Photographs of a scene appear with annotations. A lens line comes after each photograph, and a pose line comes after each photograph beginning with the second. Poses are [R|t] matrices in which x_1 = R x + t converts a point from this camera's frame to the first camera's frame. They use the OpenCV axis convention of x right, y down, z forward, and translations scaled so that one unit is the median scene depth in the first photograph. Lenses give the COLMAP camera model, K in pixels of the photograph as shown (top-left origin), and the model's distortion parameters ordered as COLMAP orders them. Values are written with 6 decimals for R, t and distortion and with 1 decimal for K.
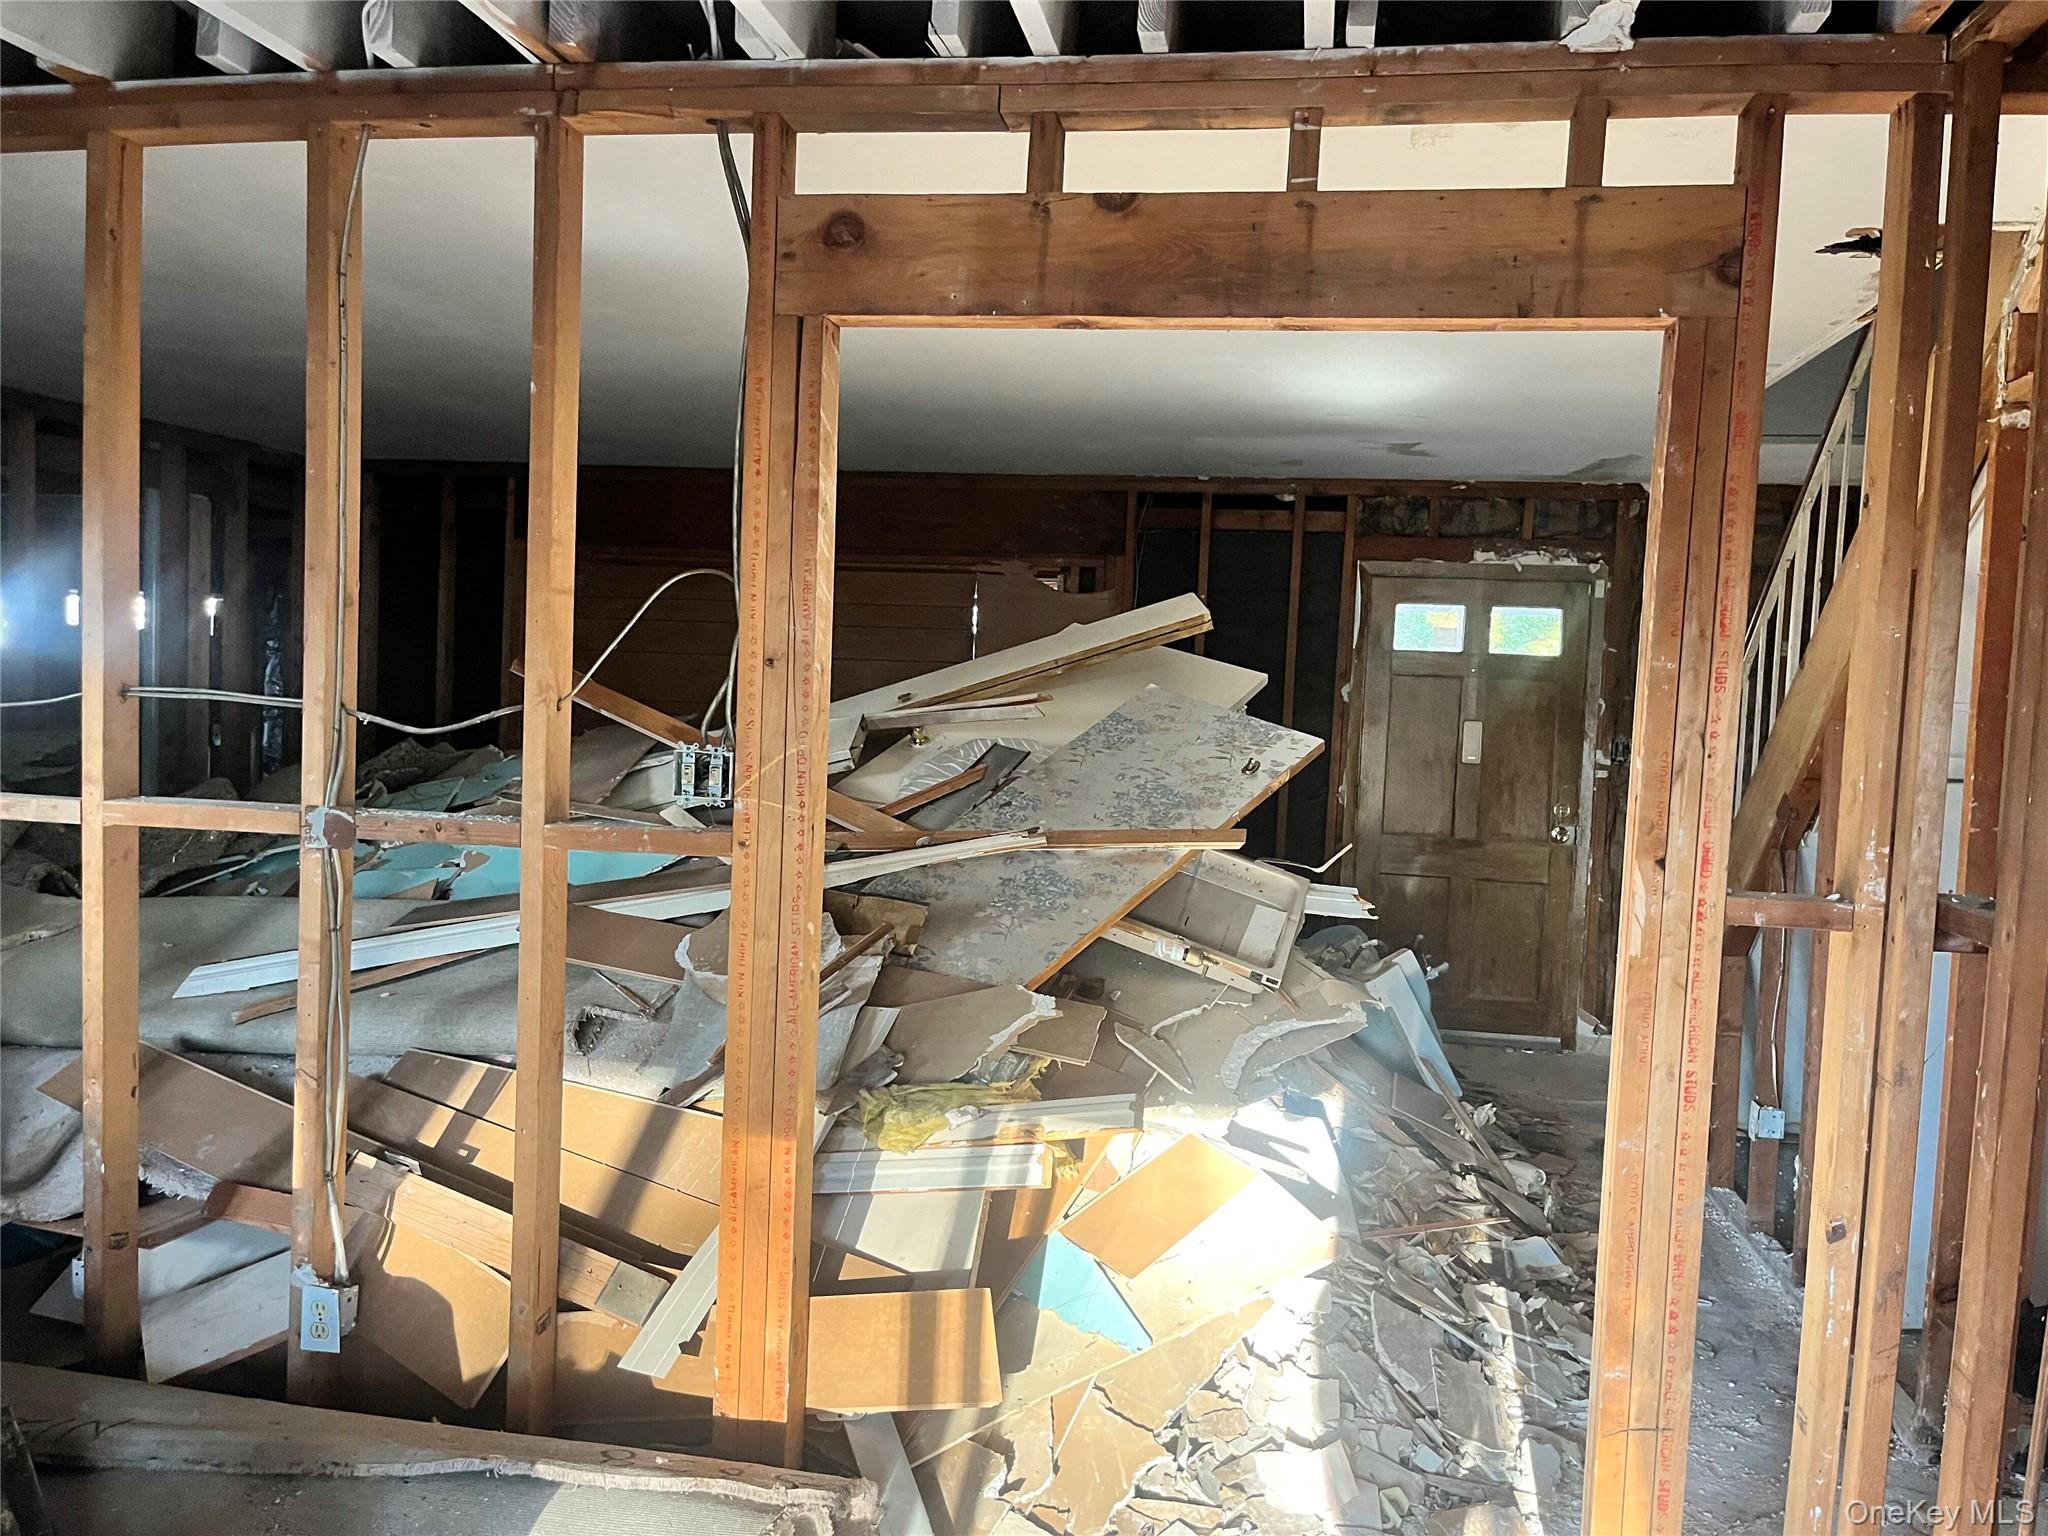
lens RADIAL K [[1567.0, 0, 1024.0], [0, 1567.0, 768.0], [0, 0, 1]] dist [0.060434, -0.091631]
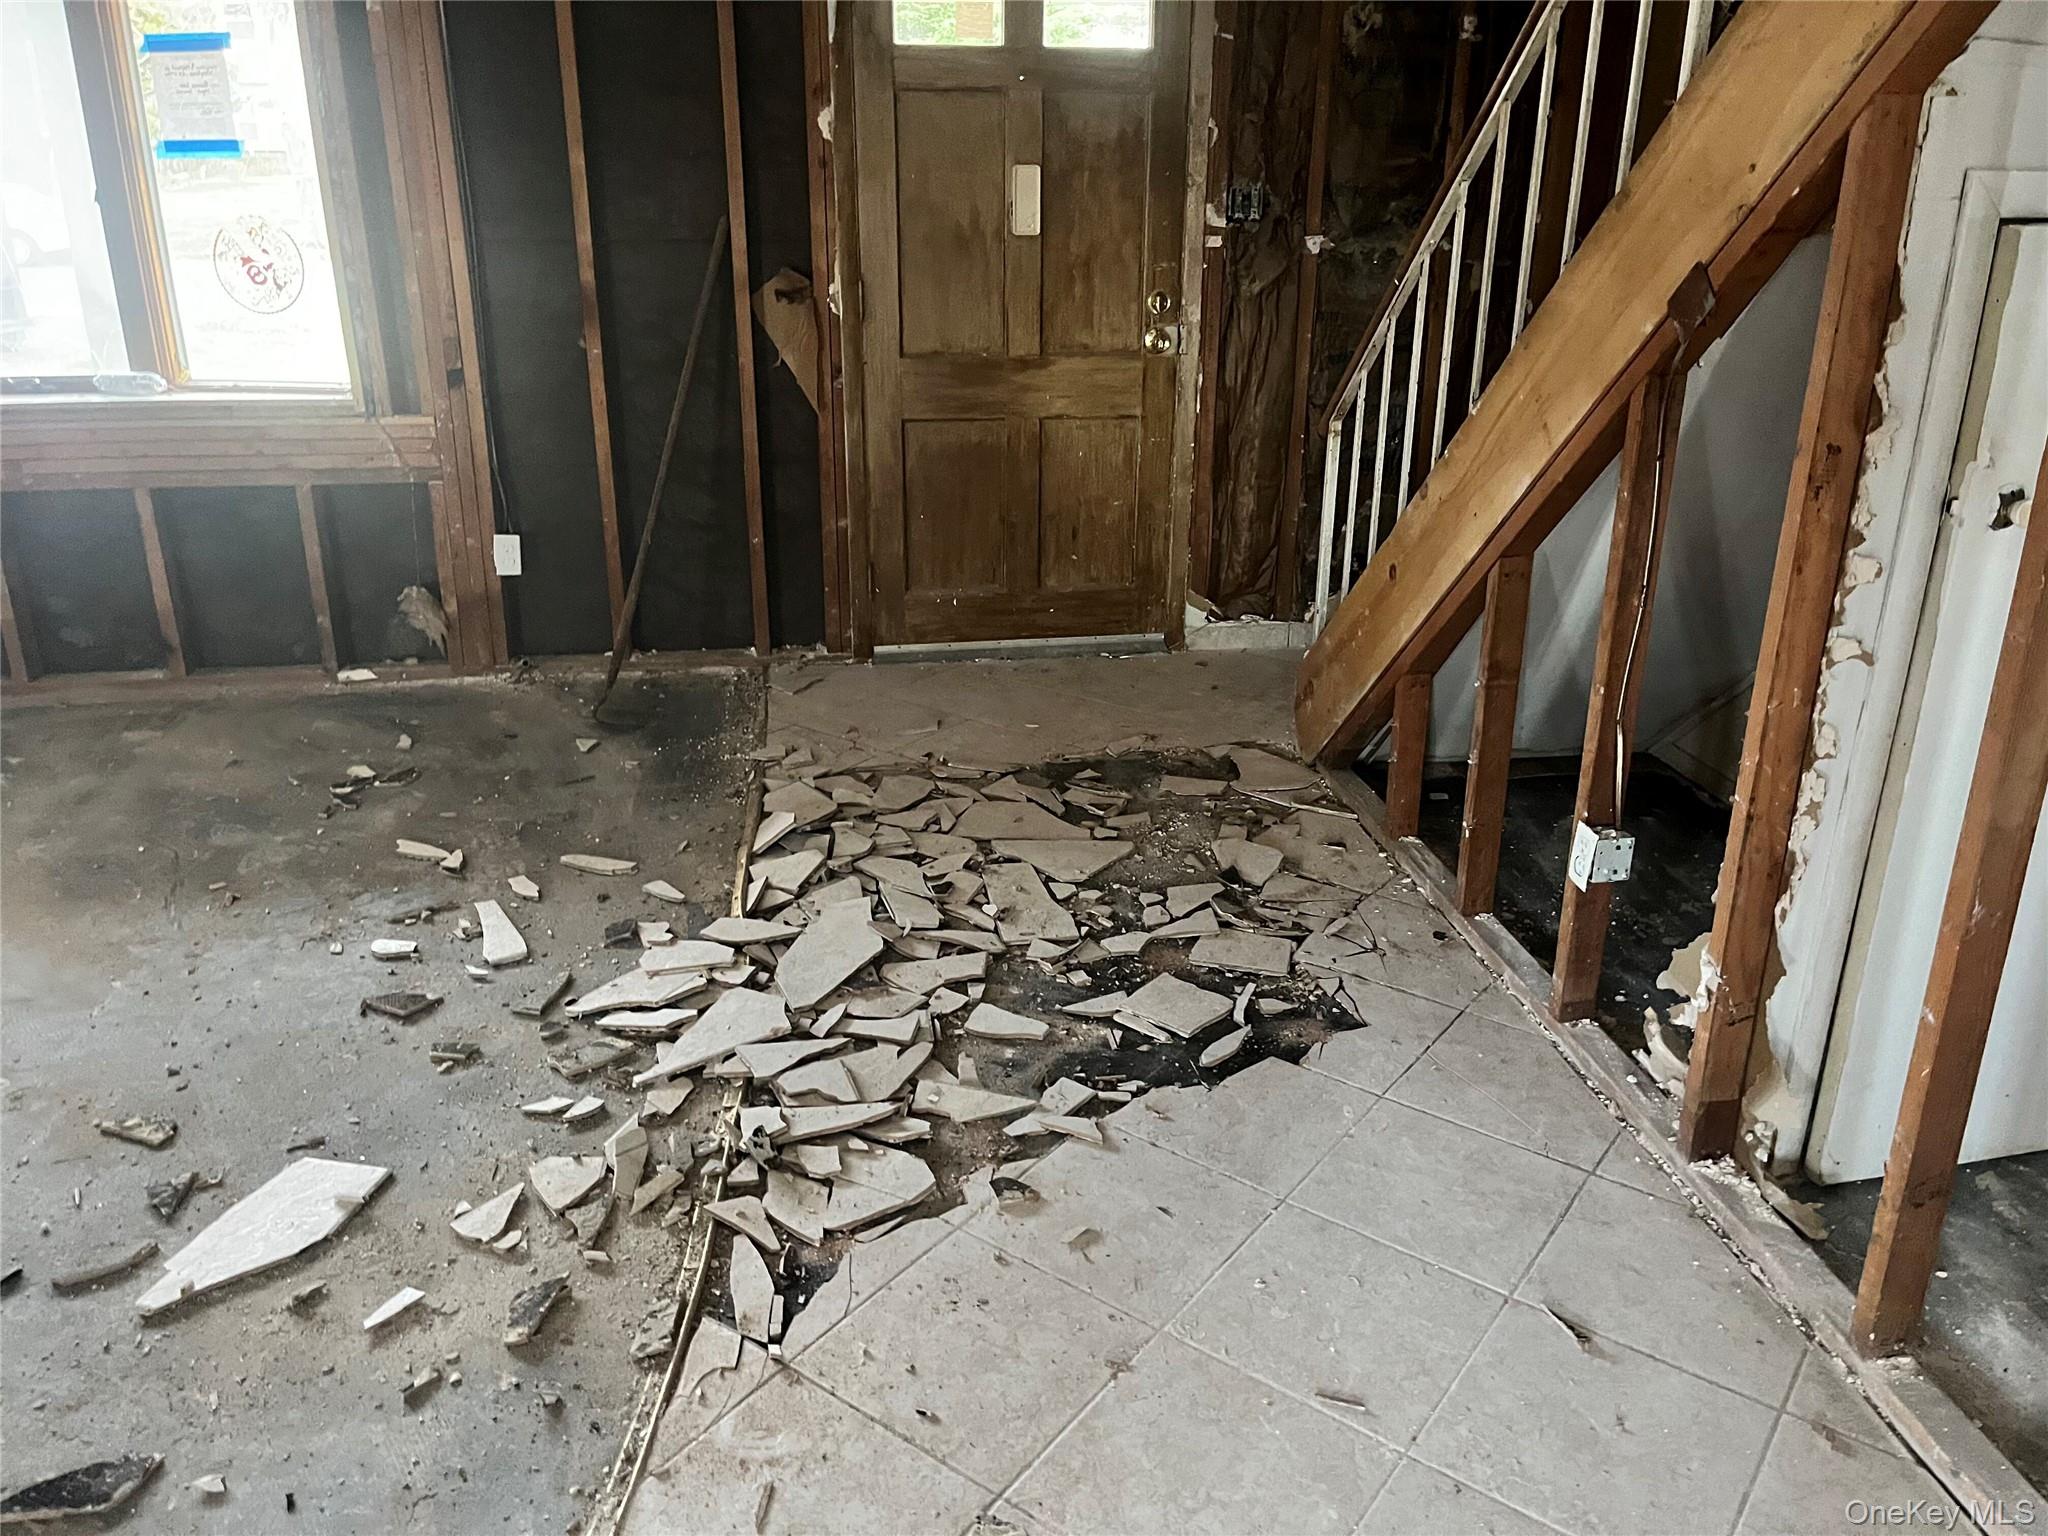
lens RADIAL K [[1567.0, 0, 1024.0], [0, 1567.0, 768.0], [0, 0, 1]] dist [0.060434, -0.091631]
pose [[0.939788, -0.154424, 0.304879, 0.052007], [0.052179, 0.946469, 0.318551, -0.002095], [-0.337751, -0.283462, 0.897538, 0.360217]]
